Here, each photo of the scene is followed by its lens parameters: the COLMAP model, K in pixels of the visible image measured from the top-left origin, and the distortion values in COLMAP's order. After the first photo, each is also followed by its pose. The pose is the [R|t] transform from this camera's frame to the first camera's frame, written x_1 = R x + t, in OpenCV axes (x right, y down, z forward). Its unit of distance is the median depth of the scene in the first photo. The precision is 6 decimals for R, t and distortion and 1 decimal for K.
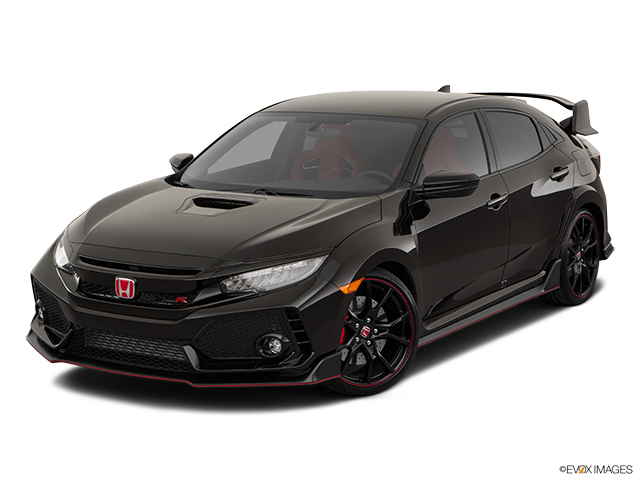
lens RADIAL K [[1170.2, 0, 320.0], [0, 1170.2, 240.0], [0, 0, 1]] dist [0.063318, 0.009843]
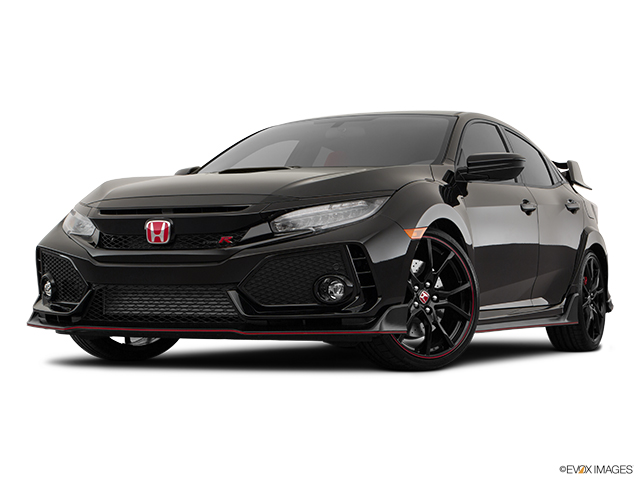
lens RADIAL K [[1102.9, 0, 320.0], [0, 1102.9, 240.0], [0, 0, 1]] dist [-0.048755, -0.020493]
pose [[0.996547, 0.009331, 0.082503, -0.107801], [0.005893, 0.983210, -0.182380, 0.185709], [-0.082820, 0.182236, 0.979761, 0.181049]]
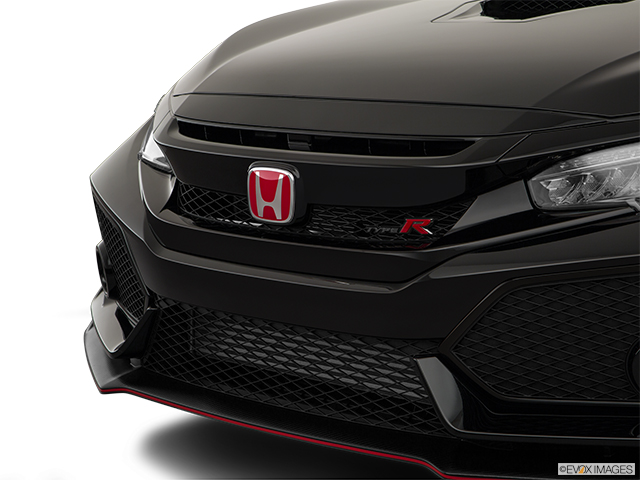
lens RADIAL K [[1600.2, 0, 320.0], [0, 1600.2, 240.0], [0, 0, 1]] dist [0.072514, 0.459297]
pose [[0.968994, 0.024347, -0.245881, -0.027109], [-0.027200, 0.999596, -0.008211, 0.055560], [0.245582, 0.014645, 0.969265, 0.492474]]
